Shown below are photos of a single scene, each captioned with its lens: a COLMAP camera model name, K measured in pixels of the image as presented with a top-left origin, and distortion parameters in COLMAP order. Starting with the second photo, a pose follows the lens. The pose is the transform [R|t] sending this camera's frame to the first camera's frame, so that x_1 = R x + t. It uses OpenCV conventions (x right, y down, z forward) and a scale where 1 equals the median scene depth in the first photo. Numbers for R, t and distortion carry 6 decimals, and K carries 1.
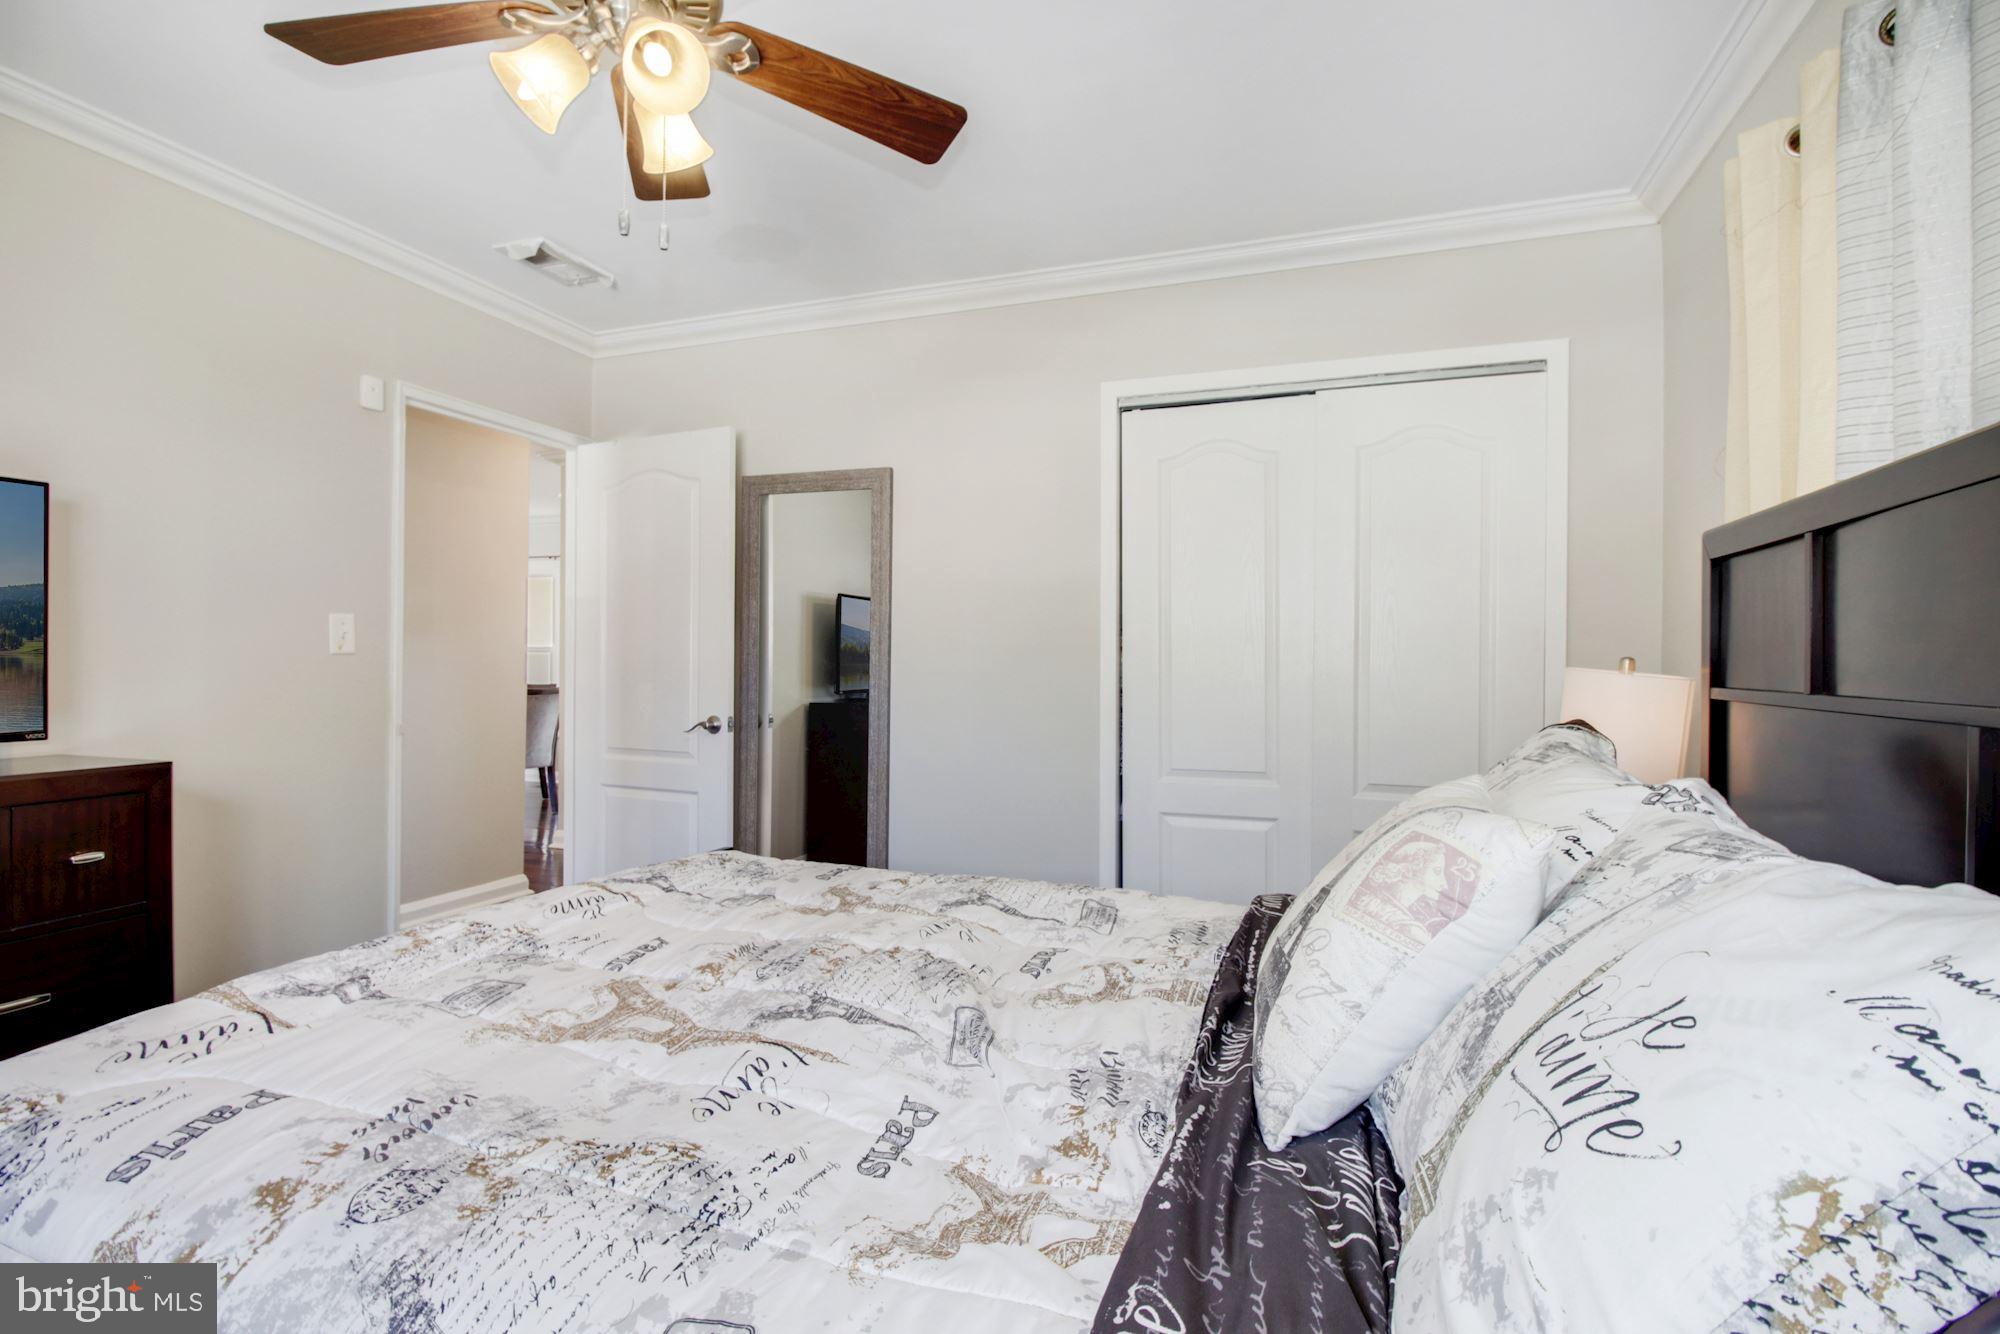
lens RADIAL K [[941.6, 0, 984.5], [0, 941.6, 667.8], [0, 0, 1]] dist [0.002067, 0.003459]
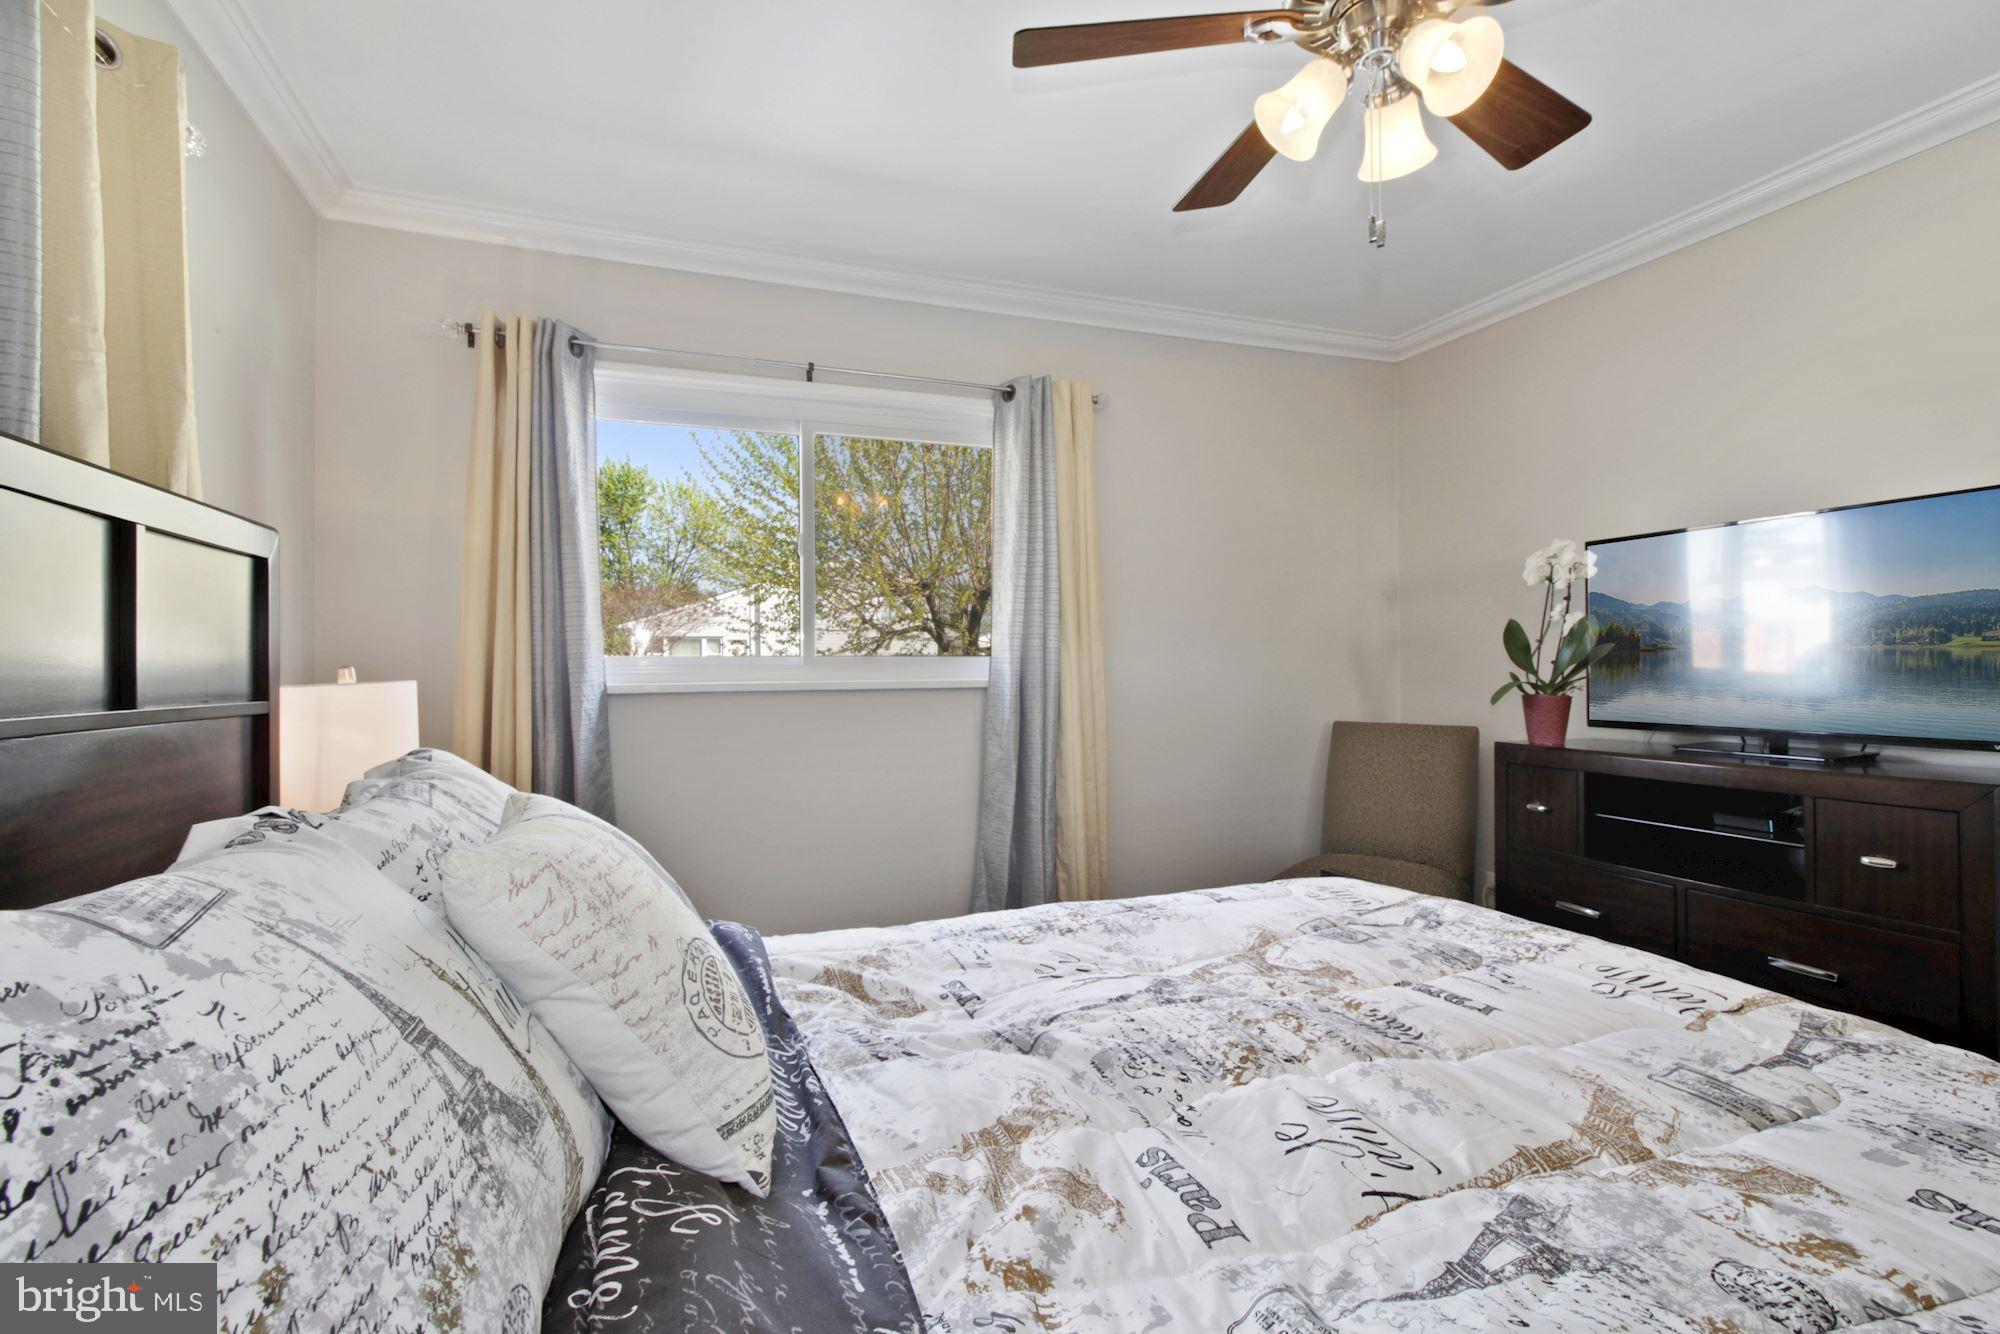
lens RADIAL K [[941.6, 0, 990.6], [0, 941.6, 674.3], [0, 0, 1]] dist [0.002067, 0.003459]
pose [[-0.789935, -0.002497, -0.613185, 0.711607], [0.000943, 0.999986, -0.005287, -0.000055], [0.613190, -0.004755, -0.789921, 1.941576]]
